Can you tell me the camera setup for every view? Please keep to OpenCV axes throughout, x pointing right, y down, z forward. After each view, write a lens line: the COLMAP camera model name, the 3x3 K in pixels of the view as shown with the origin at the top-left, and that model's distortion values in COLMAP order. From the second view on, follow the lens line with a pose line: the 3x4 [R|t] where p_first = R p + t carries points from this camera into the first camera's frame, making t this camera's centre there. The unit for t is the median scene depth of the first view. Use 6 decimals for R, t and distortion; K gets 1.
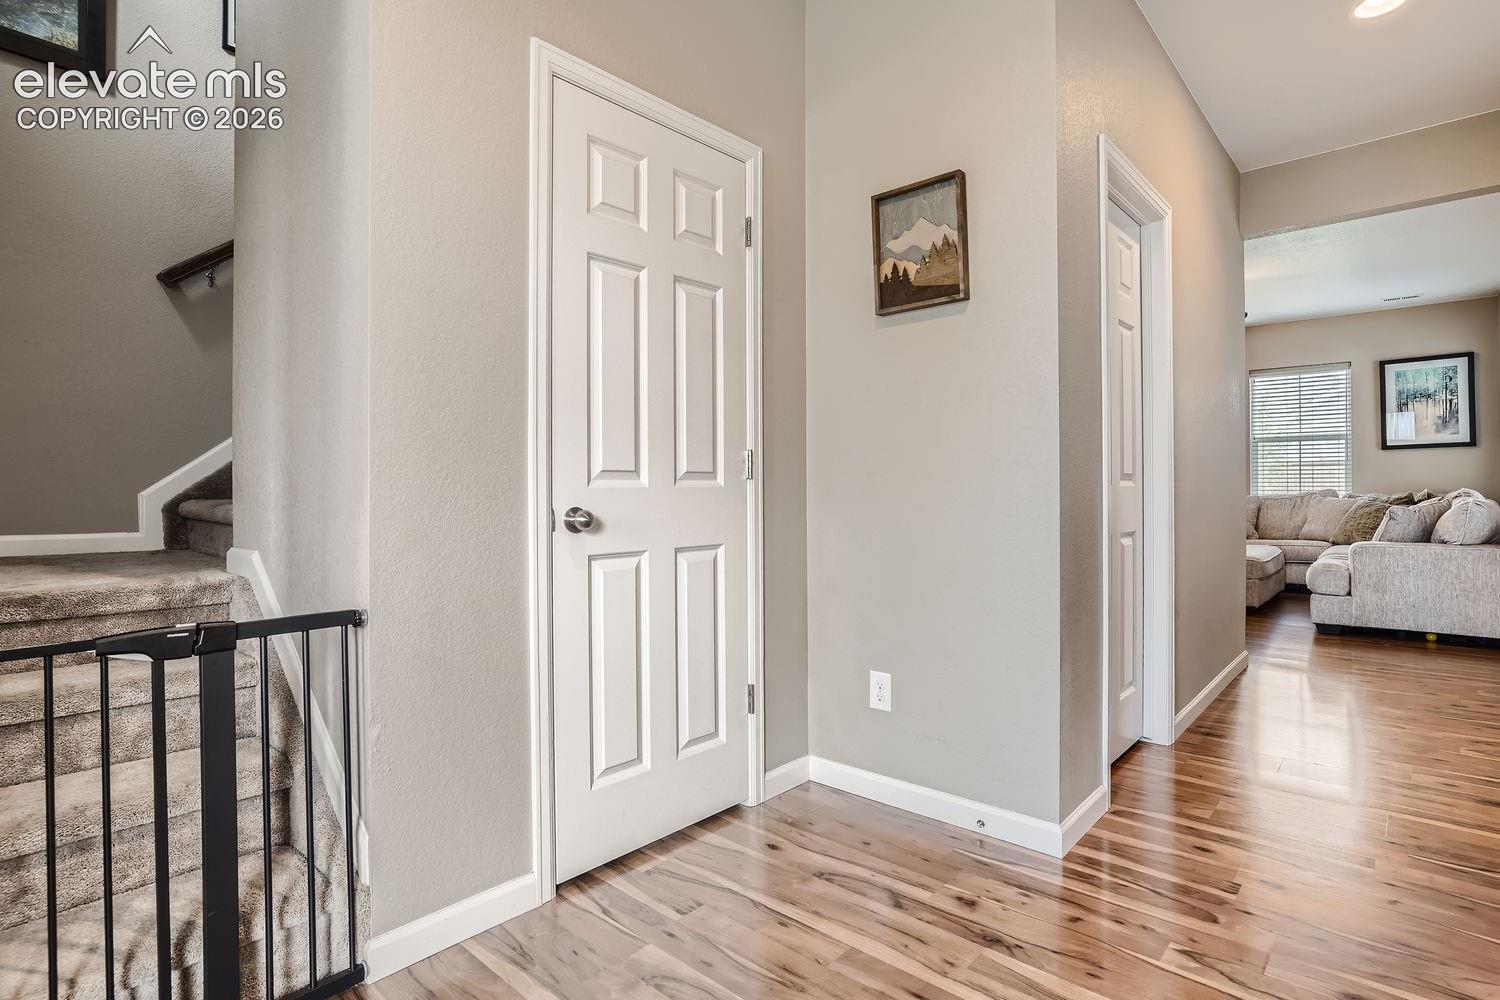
lens RADIAL K [[731.9, 0, 759.9], [0, 731.9, 490.6], [0, 0, 1]] dist [-0.036098, 0.011995]
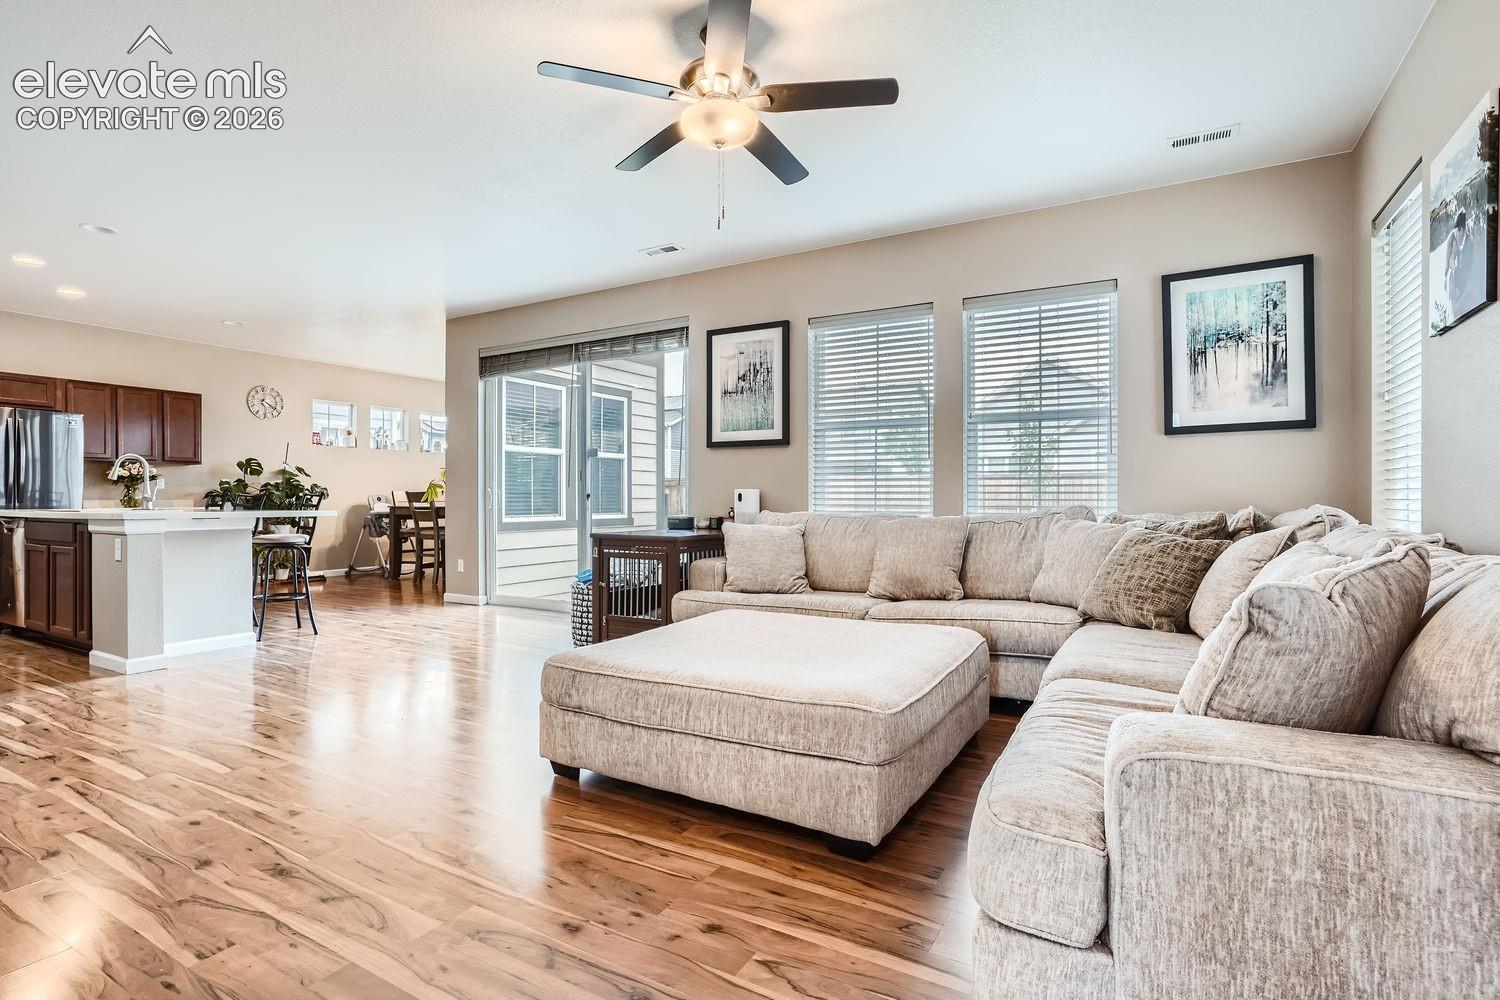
lens RADIAL K [[731.9, 0, 759.9], [0, 731.9, 506.3], [0, 0, 1]] dist [-0.036098, 0.011995]
pose [[0.973369, 0.001309, 0.229242, 0.454395], [-0.003165, 0.999965, 0.007730, -0.004740], [-0.229224, -0.008249, 0.973339, 0.551115]]
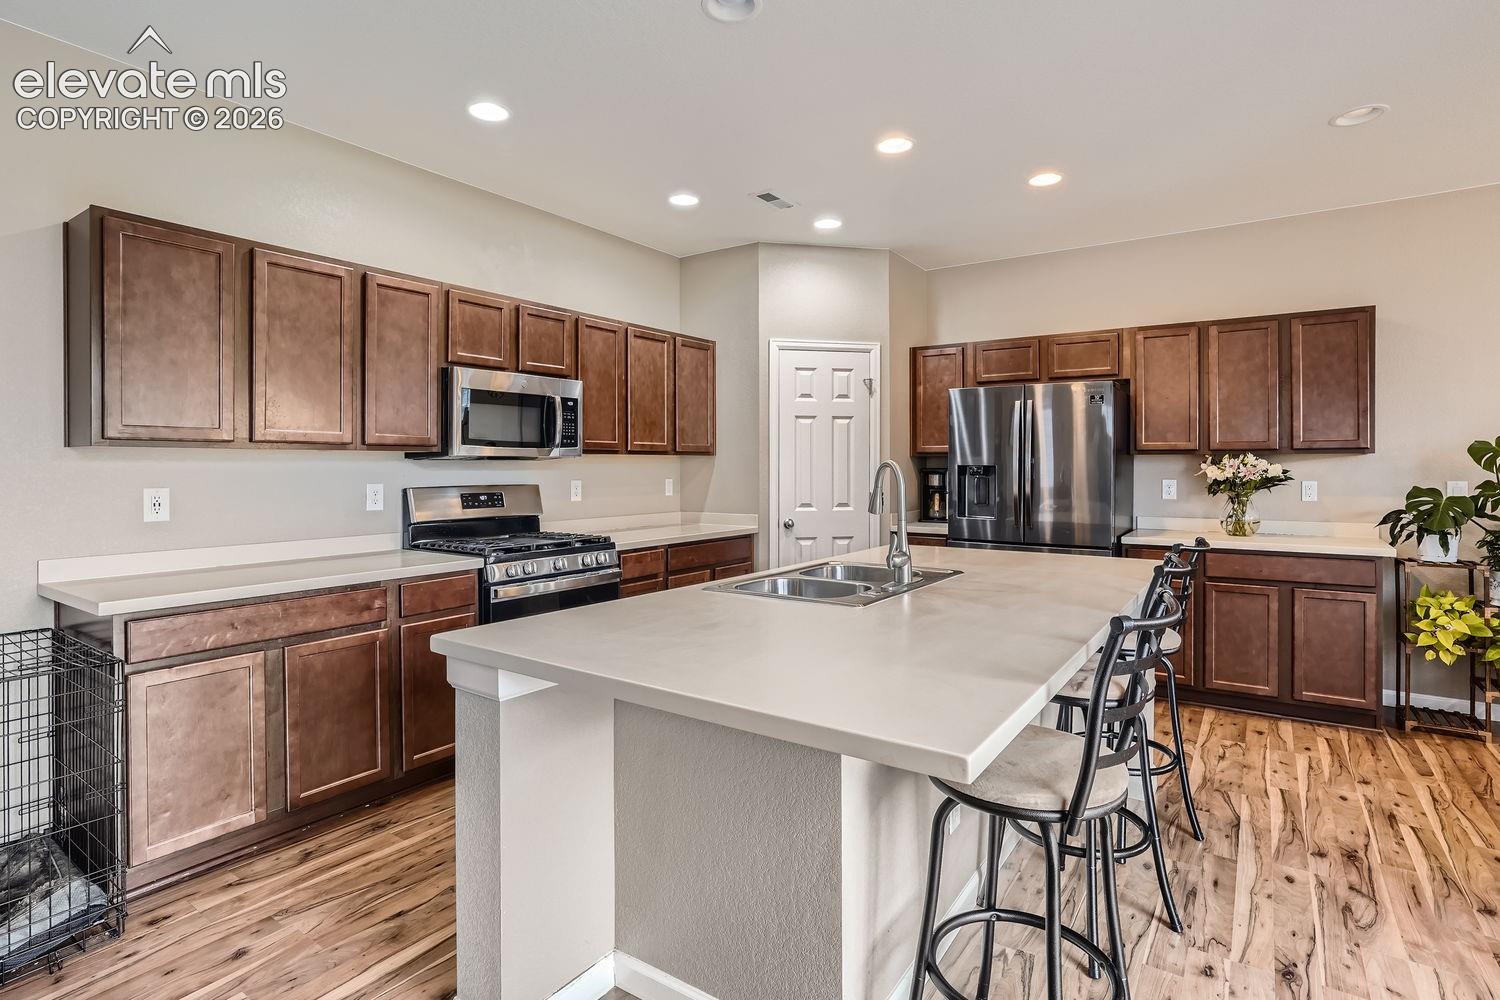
lens RADIAL K [[731.9, 0, 756.8], [0, 731.9, 462.8], [0, 0, 1]] dist [-0.036098, 0.011995]
pose [[0.139191, -0.000820, -0.990265, 0.320726], [-0.001095, 0.999999, -0.000982, -0.052656], [0.990265, 0.001222, 0.139190, 1.351128]]
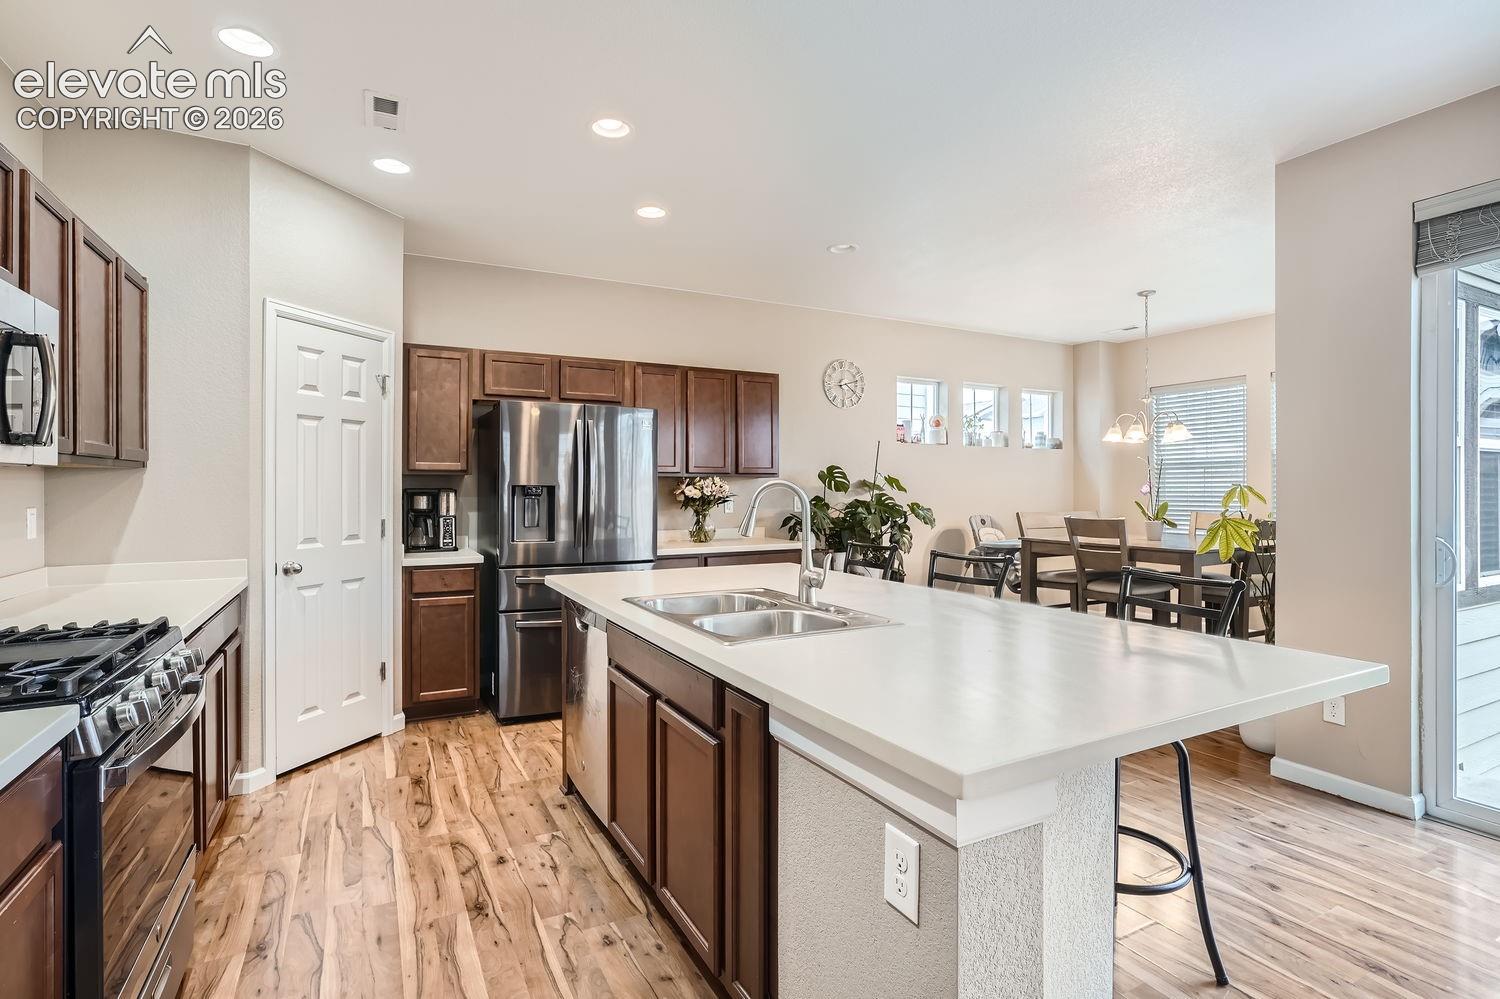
lens RADIAL K [[731.9, 0, 741.2], [0, 731.9, 487.8], [0, 0, 1]] dist [-0.036098, 0.011995]
pose [[0.941885, 0.003176, -0.335921, 0.070059], [-0.003058, 0.999995, 0.000879, -0.049933], [0.335922, 0.000199, 0.941890, 1.121551]]
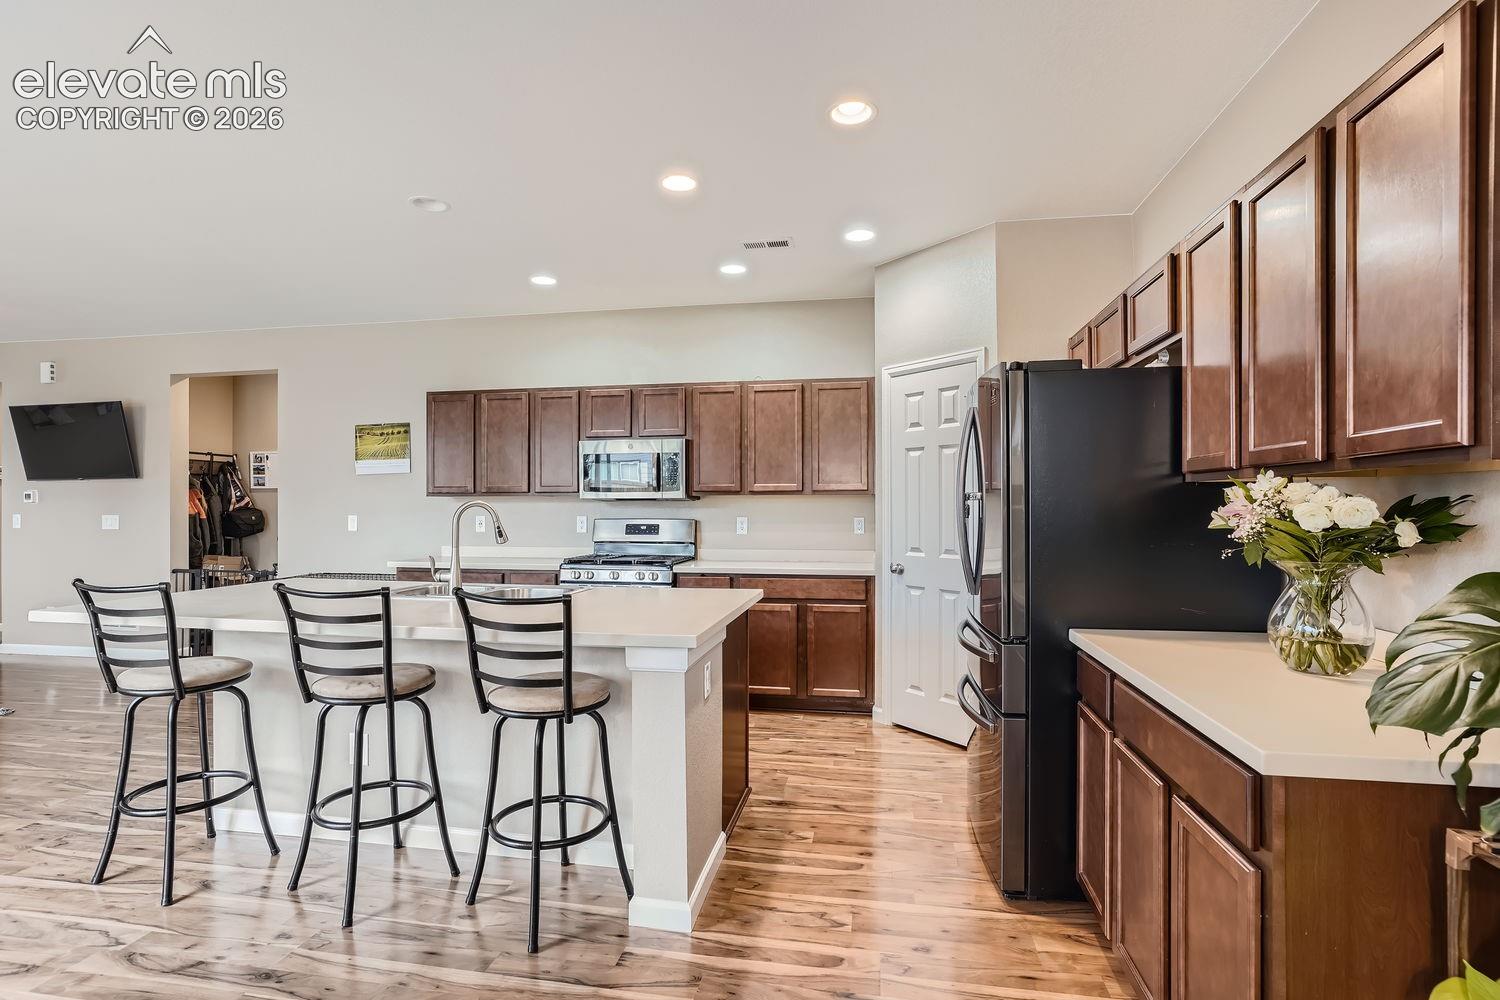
lens RADIAL K [[731.9, 0, 777.1], [0, 731.9, 506.8], [0, 0, 1]] dist [-0.036098, 0.011995]
pose [[-0.828874, 0.001819, -0.559432, 0.065101], [0.001966, 0.999998, 0.000340, -0.048805], [0.559431, -0.000818, -0.828876, 1.957128]]
